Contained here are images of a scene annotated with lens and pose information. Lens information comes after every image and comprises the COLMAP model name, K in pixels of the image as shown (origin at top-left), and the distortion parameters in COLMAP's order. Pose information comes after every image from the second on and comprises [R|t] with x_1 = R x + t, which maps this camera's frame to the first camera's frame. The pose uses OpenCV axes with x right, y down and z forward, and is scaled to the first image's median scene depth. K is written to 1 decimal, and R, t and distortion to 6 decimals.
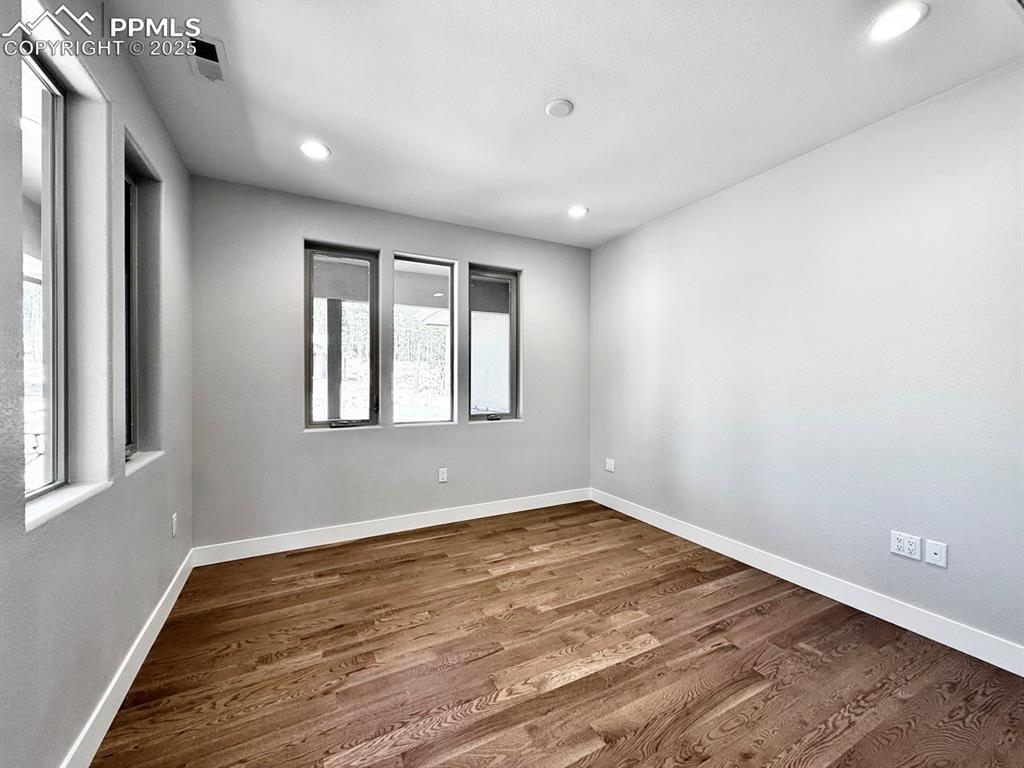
lens RADIAL K [[410.5, 0, 514.2], [0, 410.5, 381.5], [0, 0, 1]] dist [-0.000886, 0.000689]
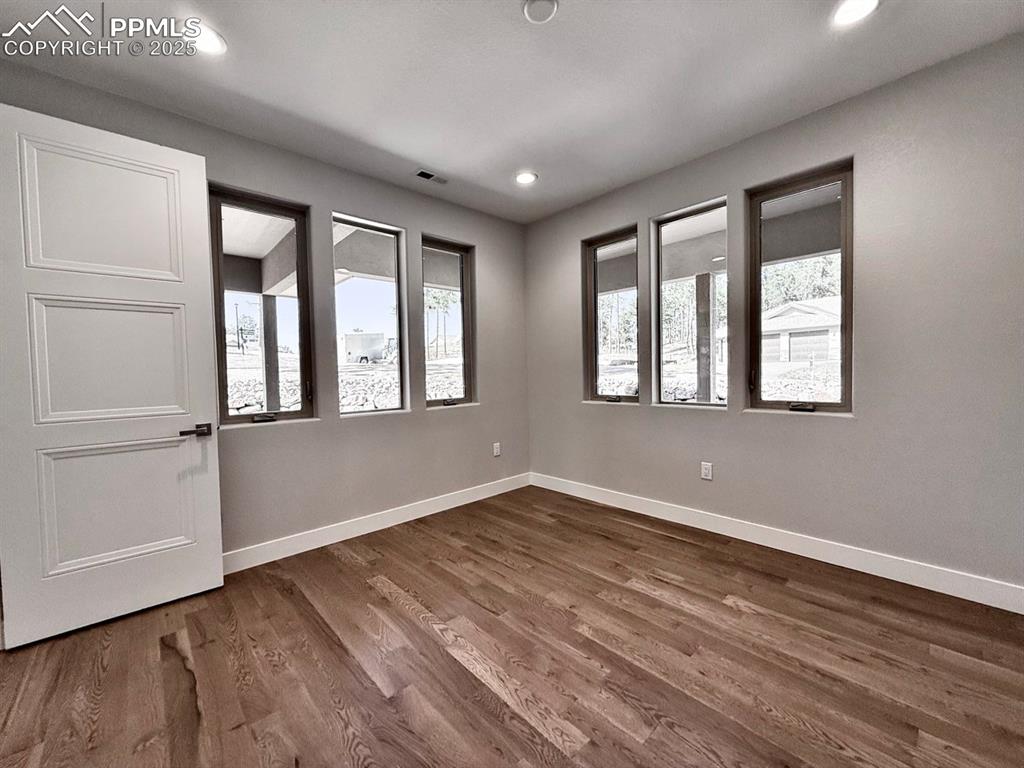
lens RADIAL K [[410.5, 0, 506.5], [0, 410.5, 383.4], [0, 0, 1]] dist [-0.000886, 0.000689]
pose [[0.248599, 0.022741, -0.968340, 0.682775], [0.020258, 0.999384, 0.028671, 0.030750], [0.968395, -0.026744, 0.247985, 0.556351]]
